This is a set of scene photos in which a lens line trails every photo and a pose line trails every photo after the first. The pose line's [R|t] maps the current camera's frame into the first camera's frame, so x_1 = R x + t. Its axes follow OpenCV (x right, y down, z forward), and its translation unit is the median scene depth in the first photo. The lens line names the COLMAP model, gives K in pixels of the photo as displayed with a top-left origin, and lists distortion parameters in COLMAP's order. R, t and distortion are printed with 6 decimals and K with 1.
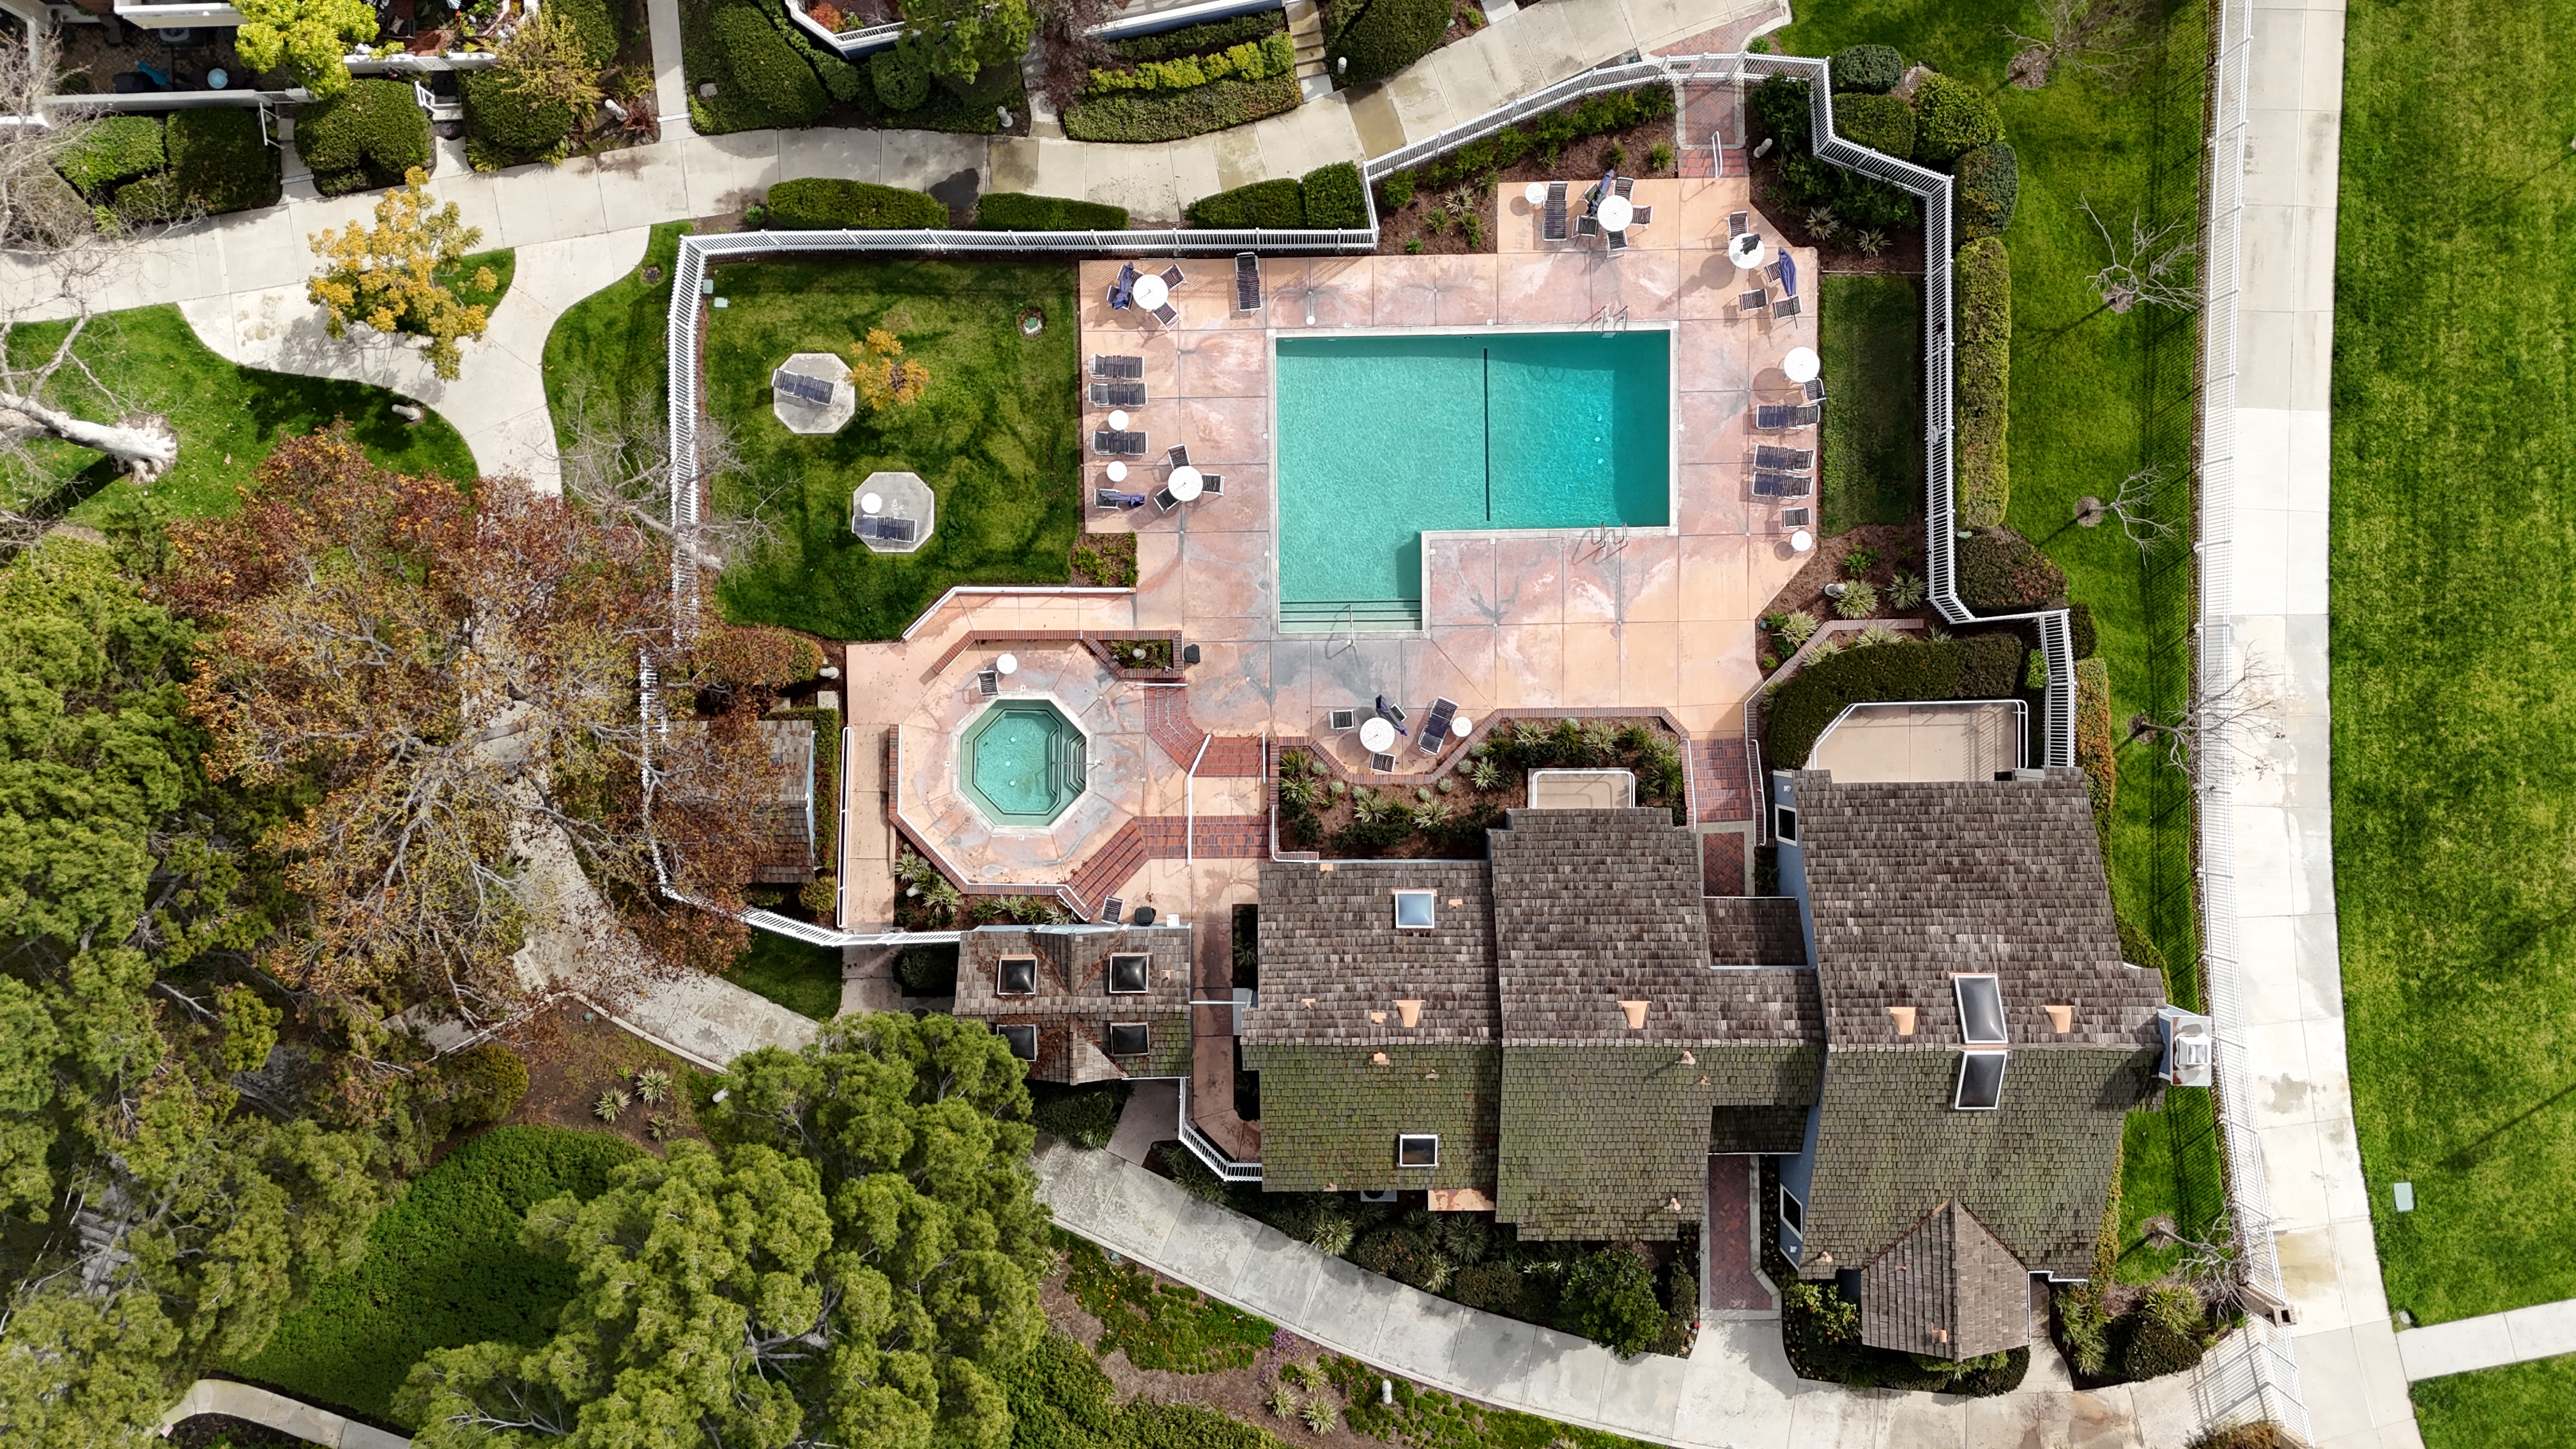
lens RADIAL K [[1899.6, 0, 1243.5], [0, 1899.6, 729.2], [0, 0, 1]] dist [0.083190, -0.100111]
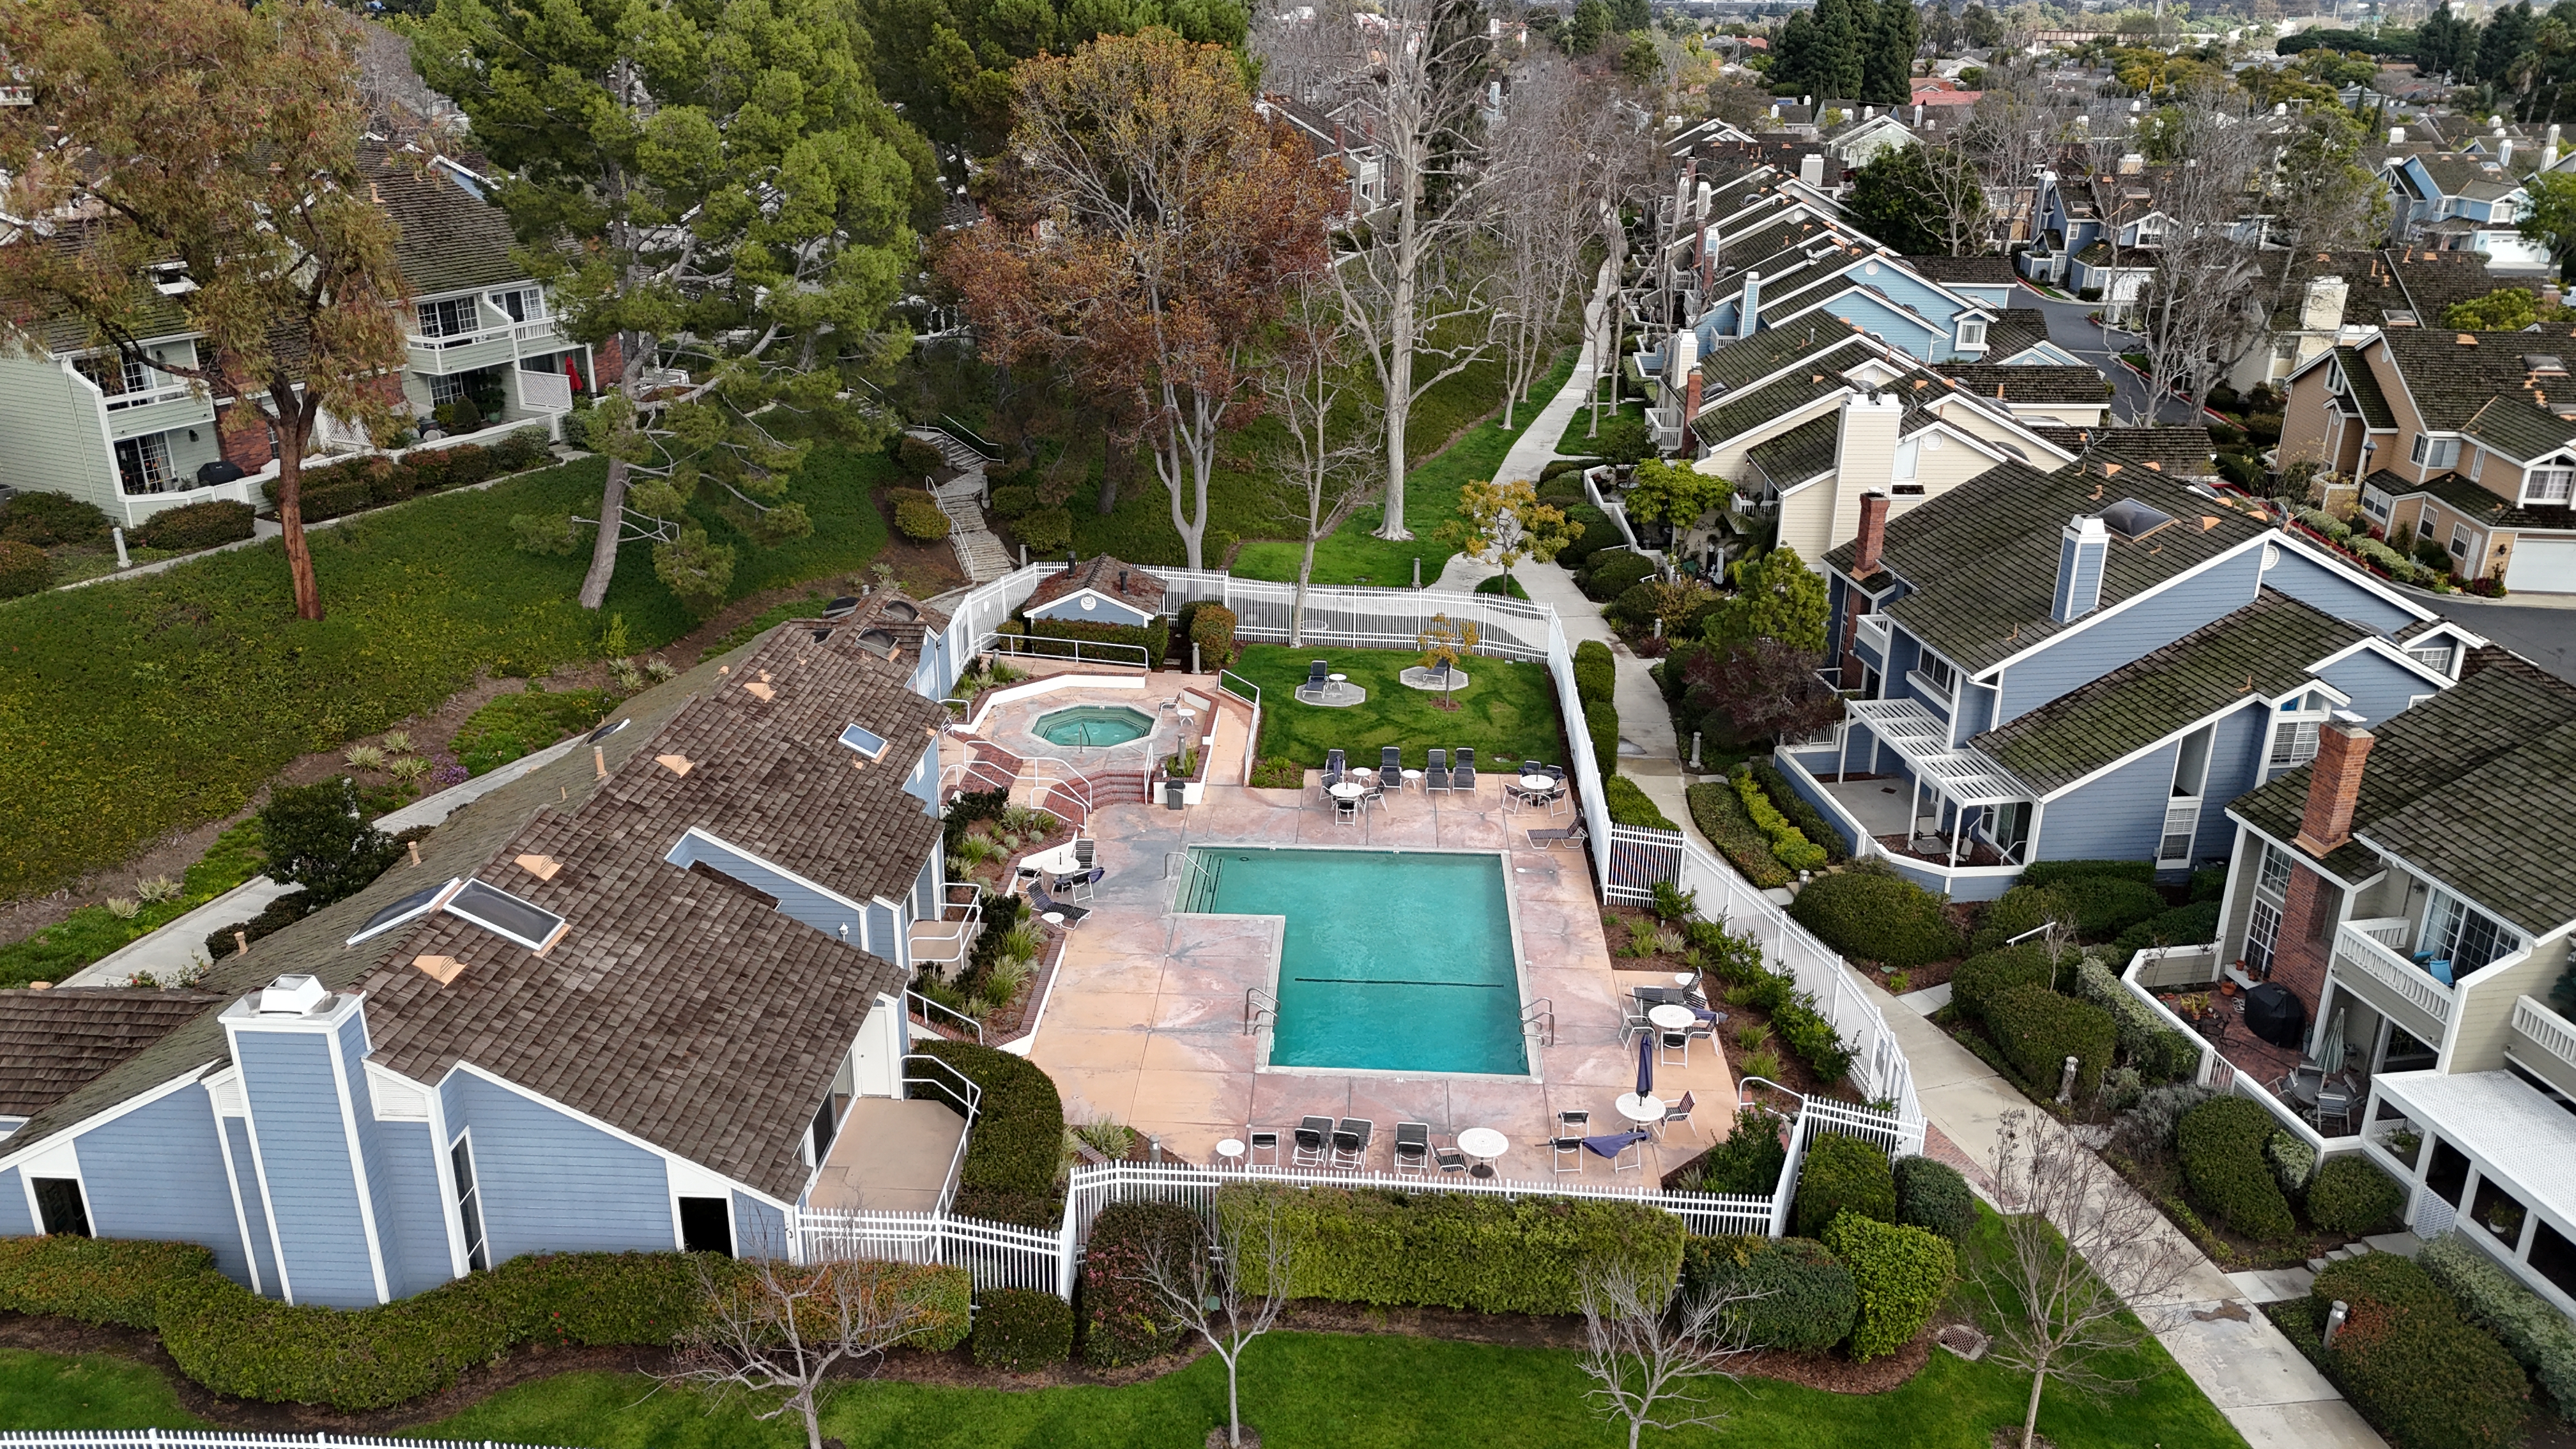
lens RADIAL K [[1899.6, 0, 1243.5], [0, 1899.6, 729.2], [0, 0, 1]] dist [0.083190, -0.100111]
pose [[-0.088852, 0.334647, -0.938145, 0.882556], [-0.995315, -0.065879, 0.070767, -0.141990], [-0.038122, 0.940038, 0.338933, 0.631989]]
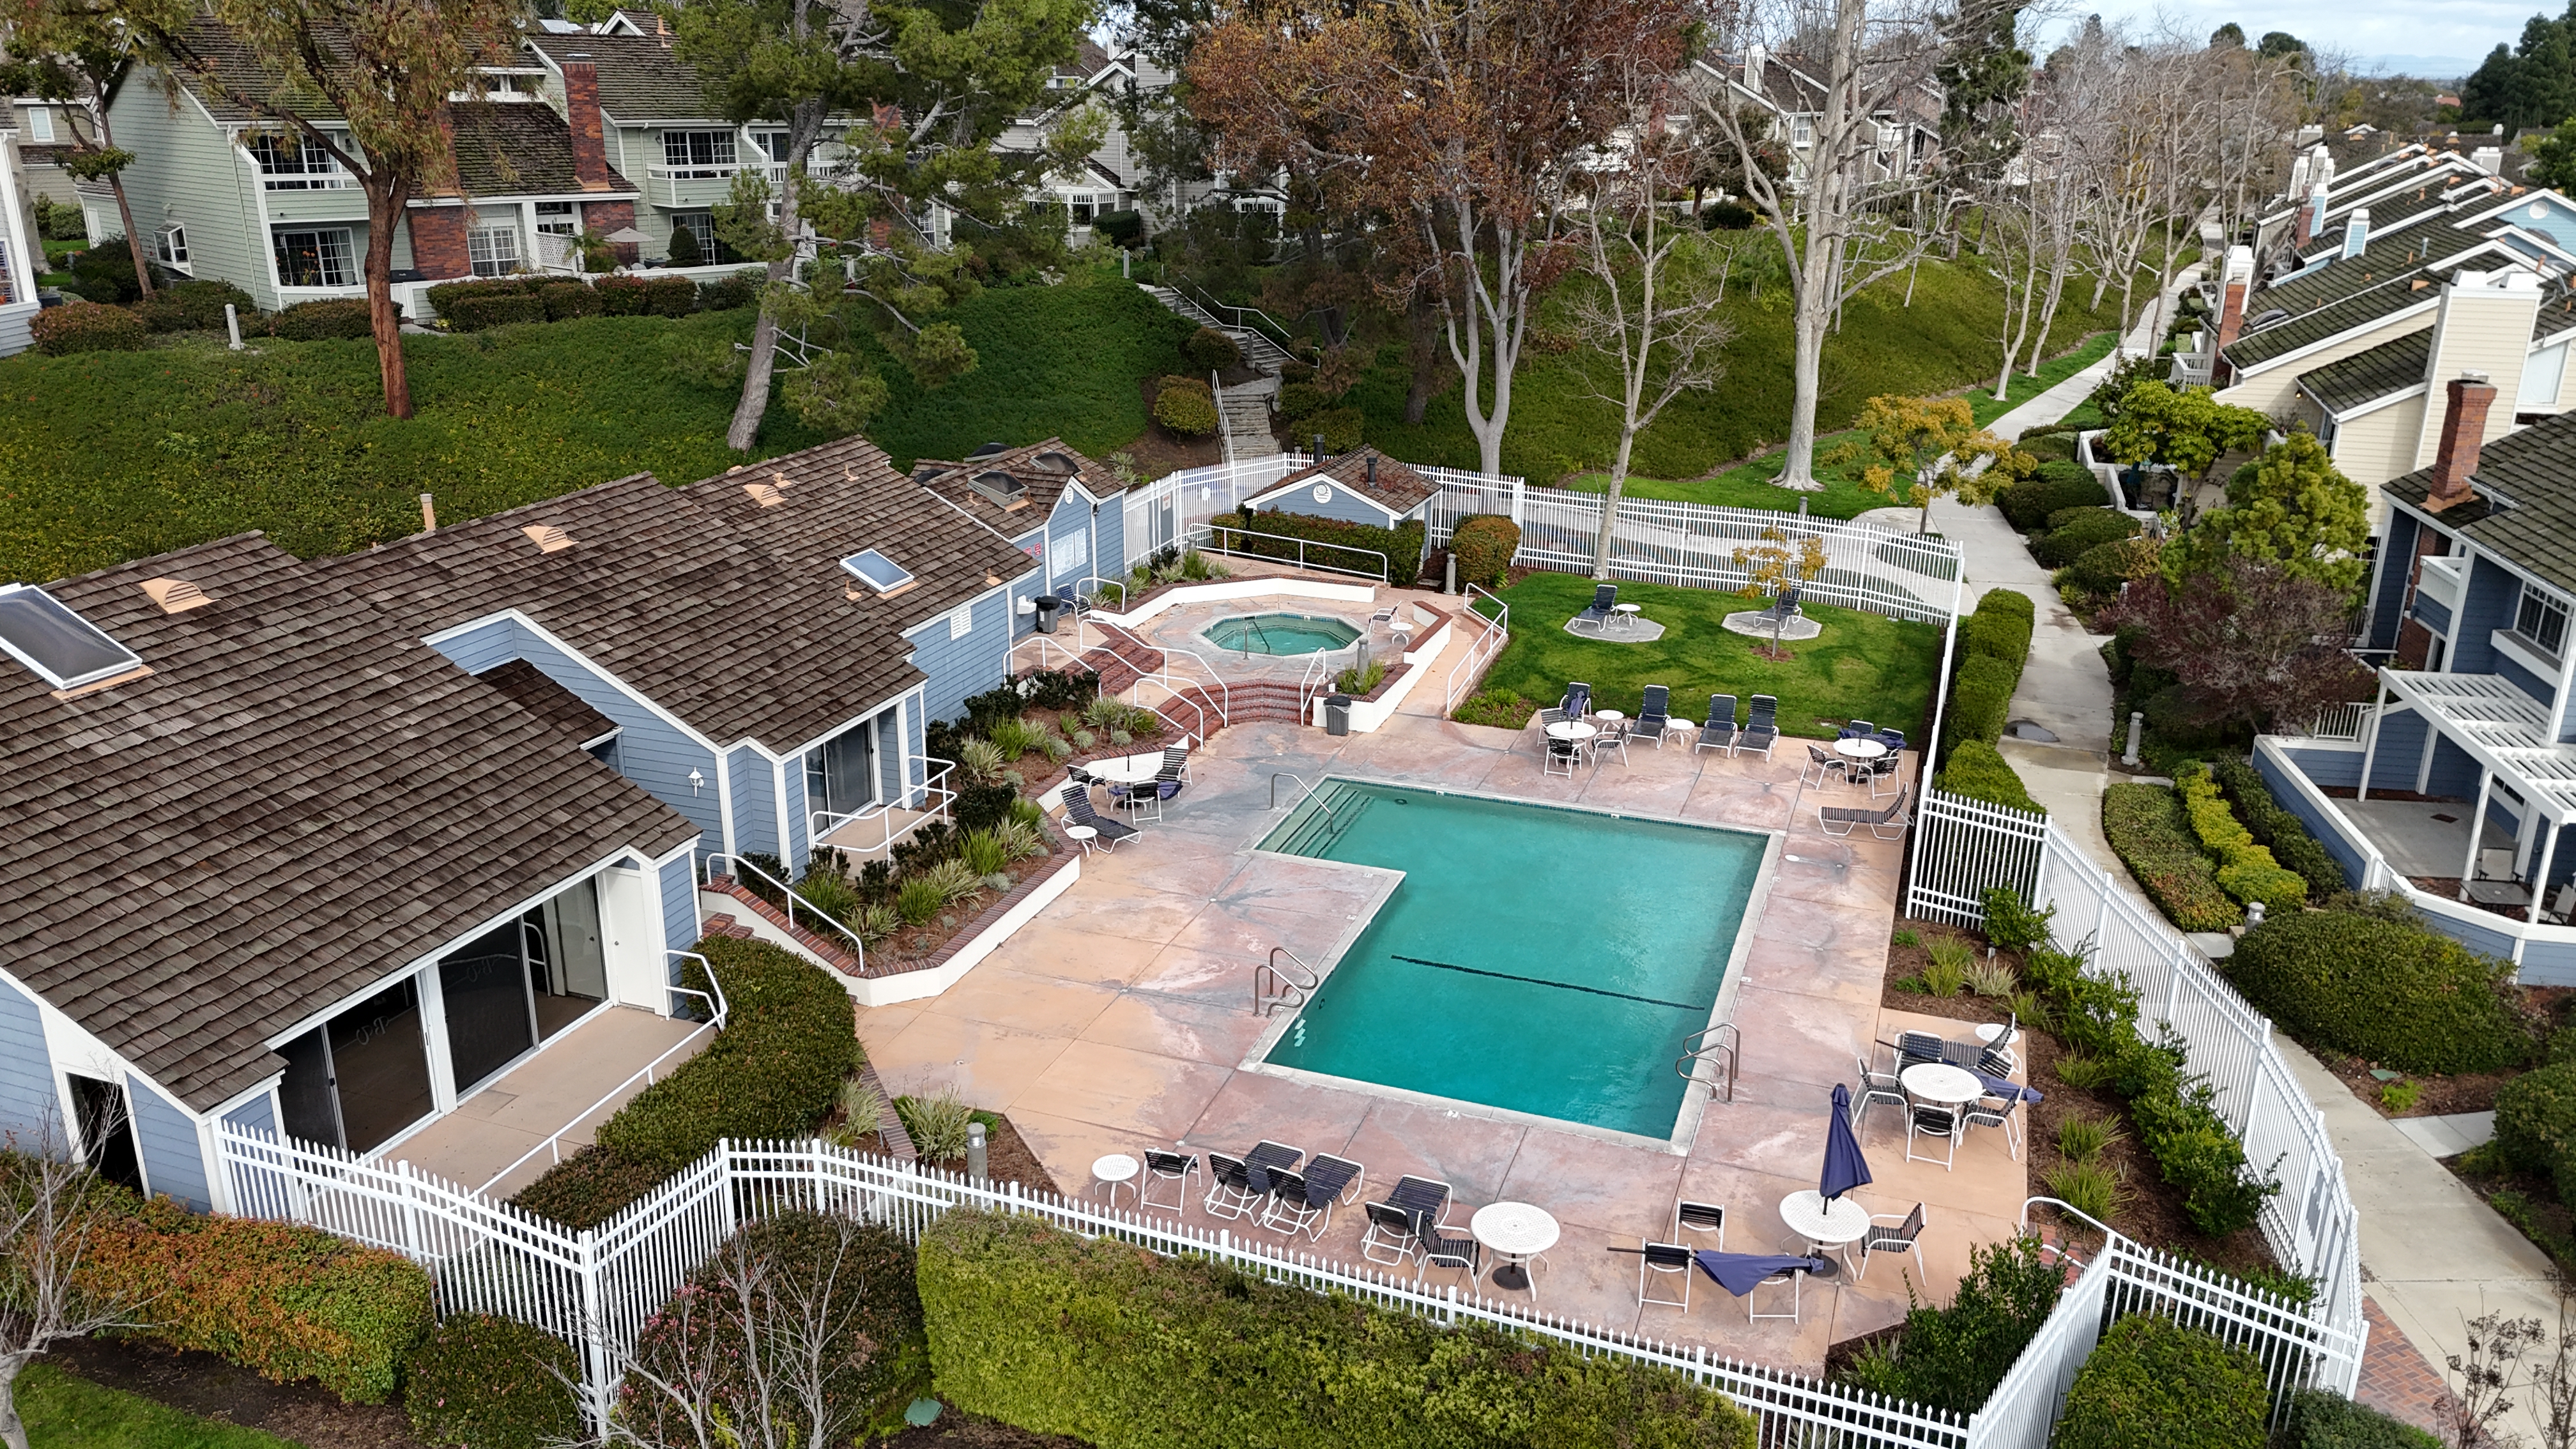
lens RADIAL K [[1899.6, 0, 1243.5], [0, 1899.6, 729.2], [0, 0, 1]] dist [0.083190, -0.100111]
pose [[-0.373246, 0.275220, -0.885969, 0.629238], [-0.926469, -0.160405, 0.340479, -0.253488], [-0.048408, 0.947905, 0.314853, 0.778337]]
